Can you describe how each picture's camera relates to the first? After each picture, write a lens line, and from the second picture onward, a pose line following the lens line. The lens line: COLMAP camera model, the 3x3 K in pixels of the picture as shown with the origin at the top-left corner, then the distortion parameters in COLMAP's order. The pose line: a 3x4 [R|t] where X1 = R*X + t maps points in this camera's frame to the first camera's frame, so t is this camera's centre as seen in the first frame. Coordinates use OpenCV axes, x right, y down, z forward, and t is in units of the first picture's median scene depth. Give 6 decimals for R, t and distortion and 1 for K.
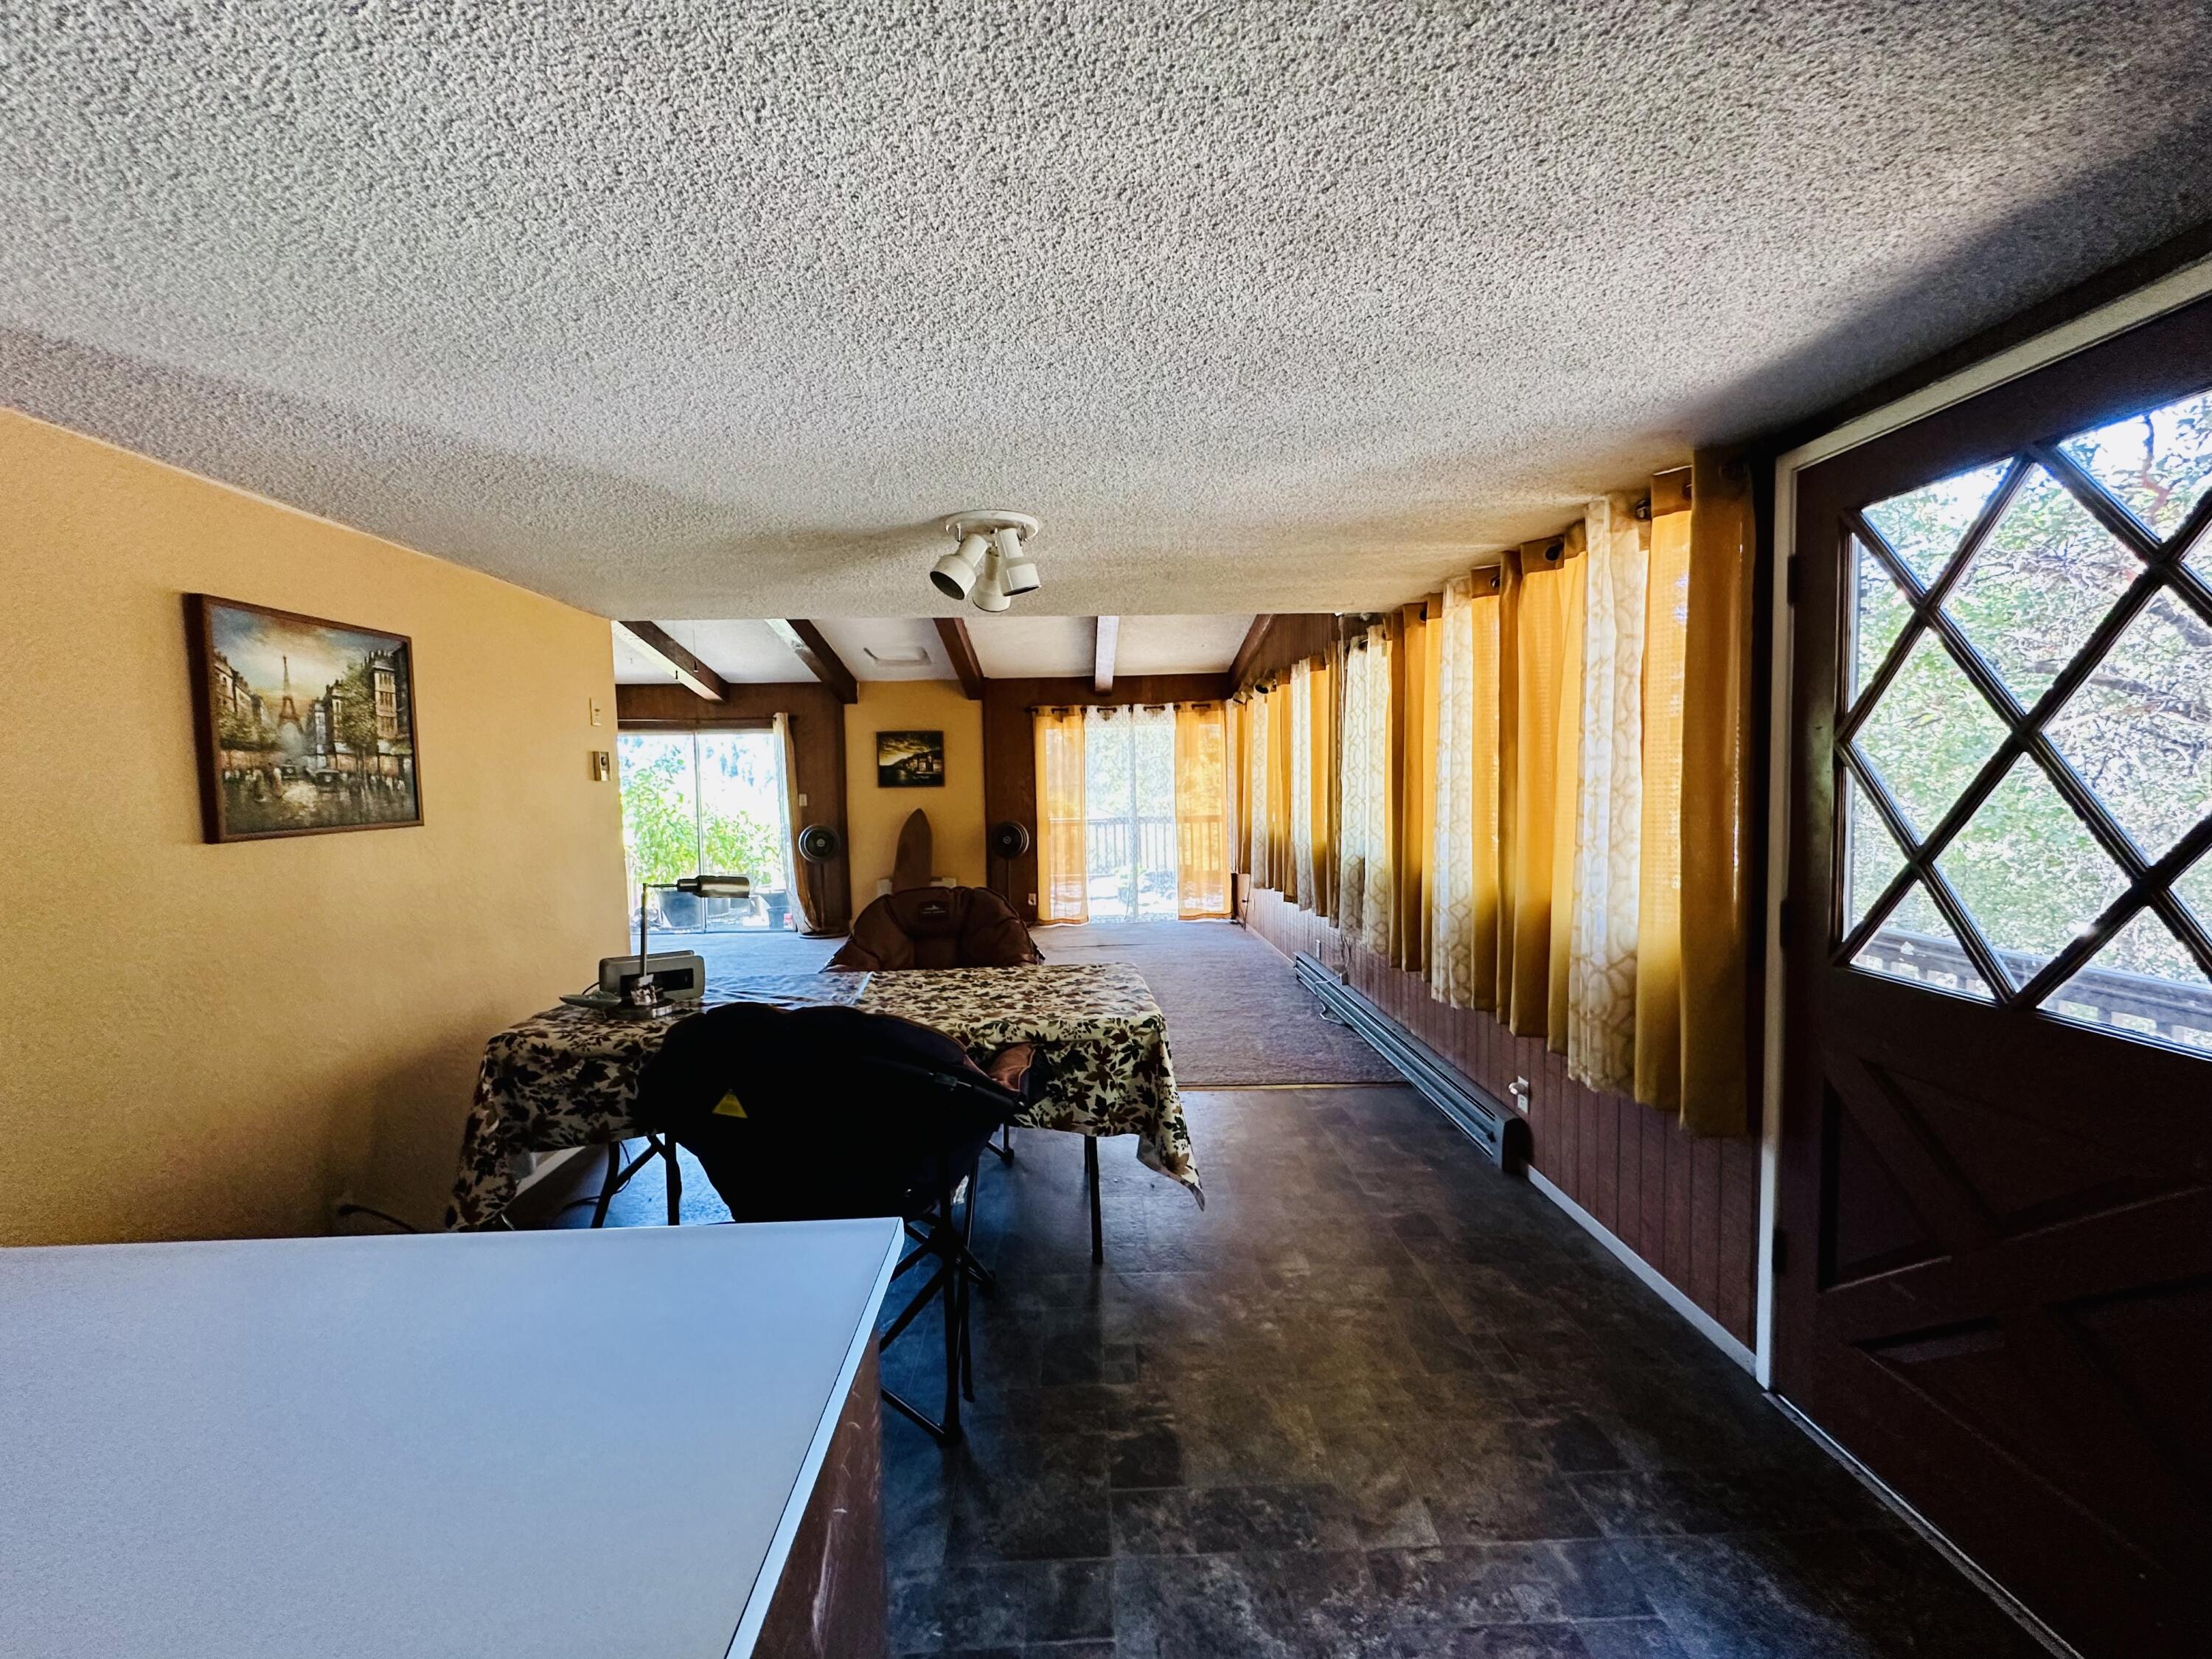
lens RADIAL K [[884.7, 0, 1106.0], [0, 884.7, 829.5], [0, 0, 1]] dist [-0.000045, 0.000003]
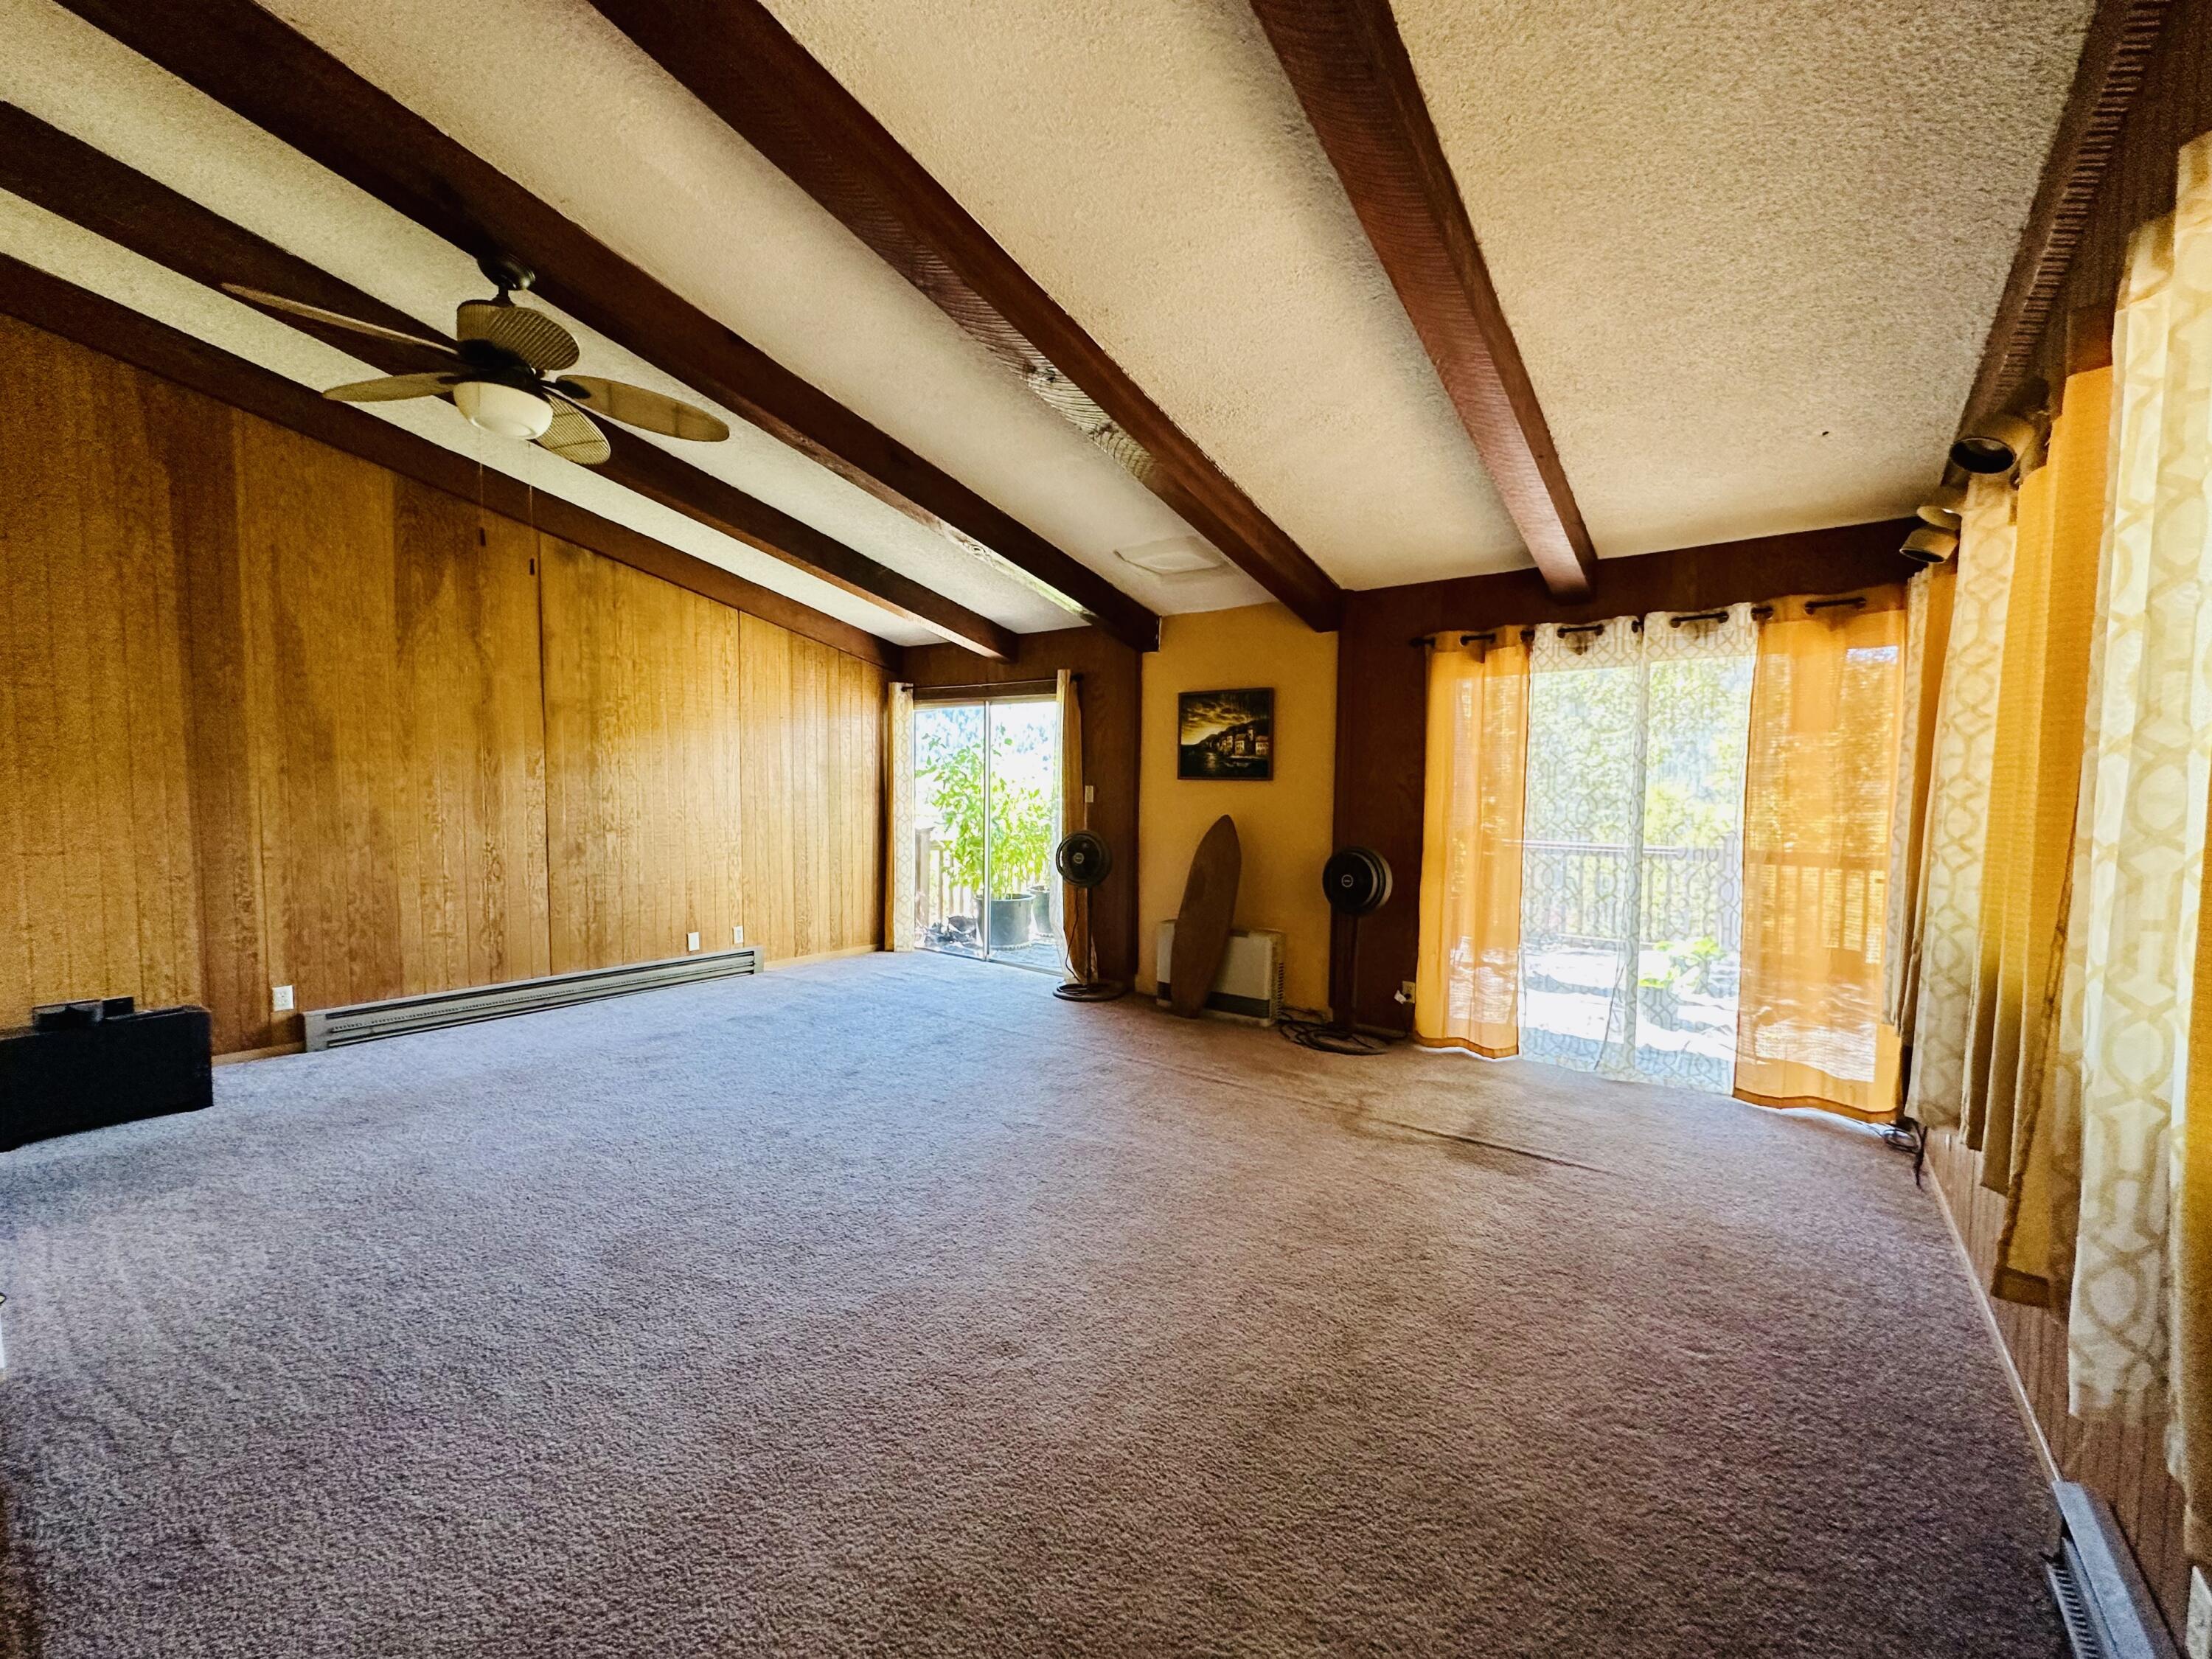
lens RADIAL K [[884.7, 0, 1106.0], [0, 884.7, 829.5], [0, 0, 1]] dist [-0.000045, 0.000003]
pose [[0.774048, 0.062227, -0.630062, 0.111755], [-0.059425, 0.997906, 0.025551, -0.024067], [0.630332, 0.017663, 0.776125, 0.464854]]
